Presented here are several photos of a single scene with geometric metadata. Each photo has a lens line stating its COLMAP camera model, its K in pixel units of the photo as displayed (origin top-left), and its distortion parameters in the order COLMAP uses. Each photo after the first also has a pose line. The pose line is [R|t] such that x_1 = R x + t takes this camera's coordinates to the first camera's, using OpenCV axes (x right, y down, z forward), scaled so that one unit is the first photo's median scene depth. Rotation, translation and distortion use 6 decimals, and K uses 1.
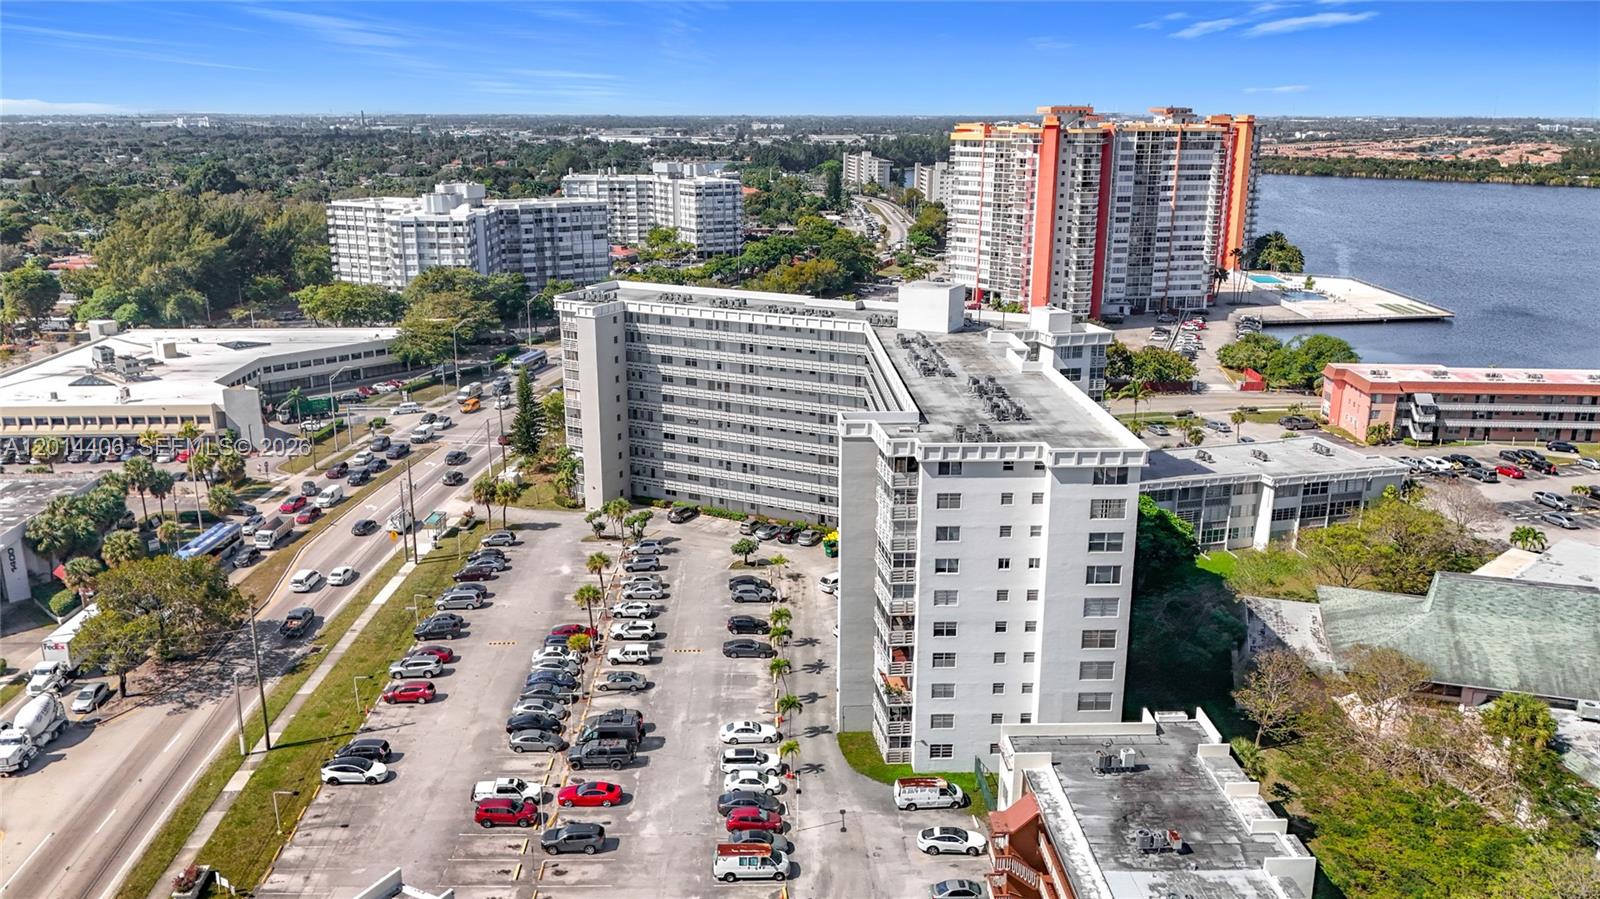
lens RADIAL K [[1196.7, 0, 789.9], [0, 1196.7, 450.9], [0, 0, 1]] dist [0.061541, -0.075925]
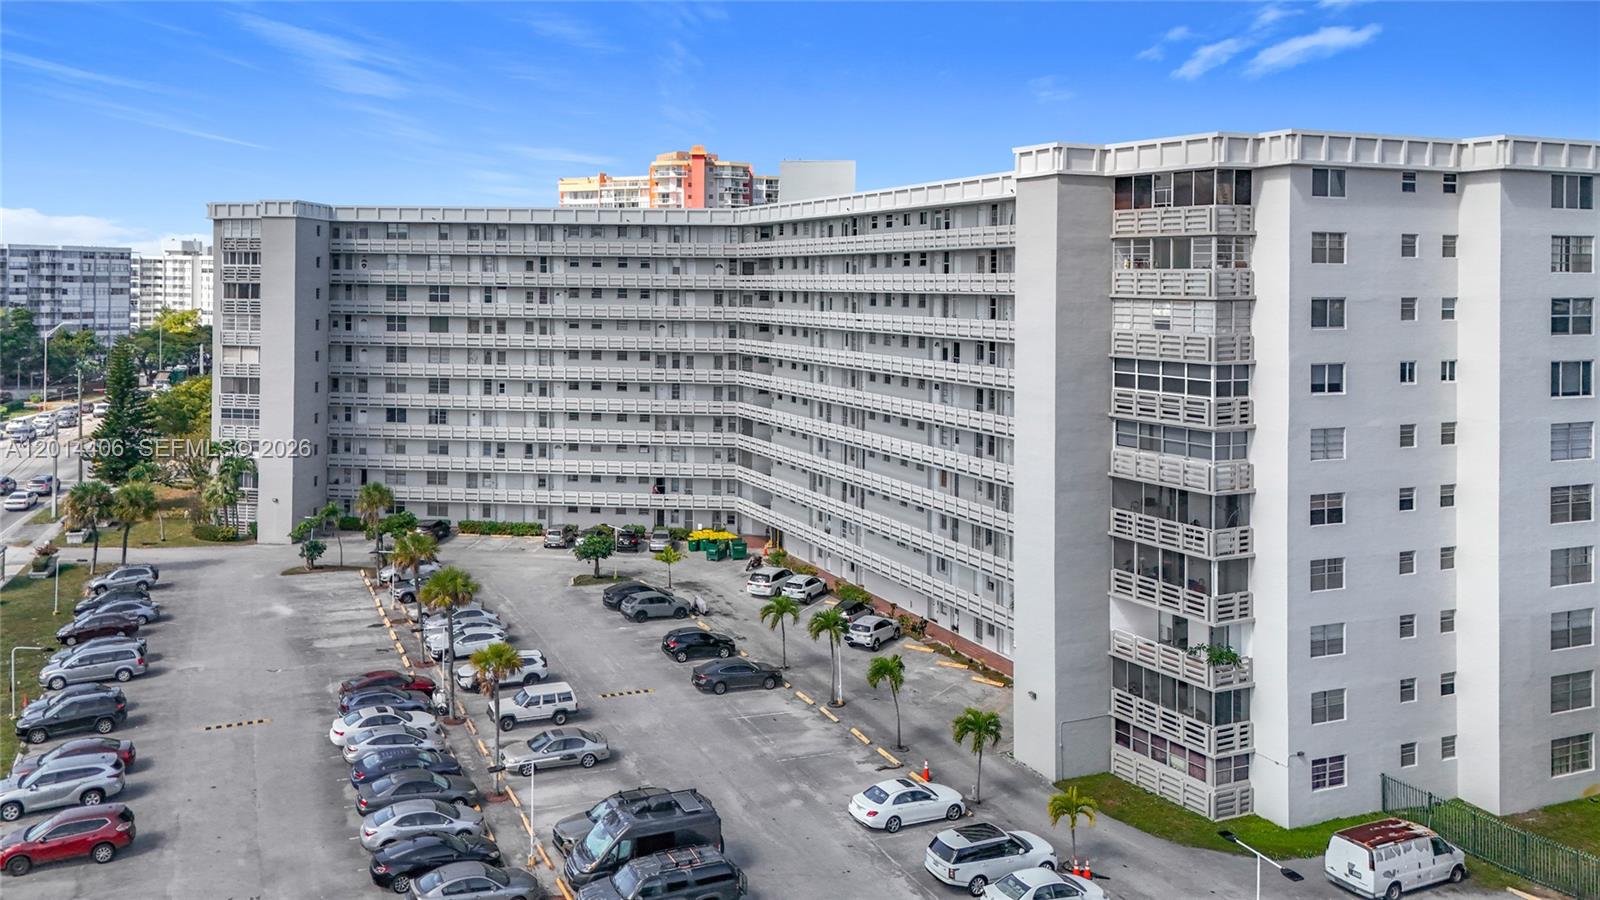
lens RADIAL K [[1223.0, 0, 728.2], [0, 1223.0, 270.7], [0, 0, 1]] dist [0.050529, -0.059856]
pose [[0.934919, 0.013467, 0.354606, -0.080140], [0.080831, 0.964929, -0.249758, 0.043099], [-0.345533, 0.262167, 0.901042, 0.156079]]
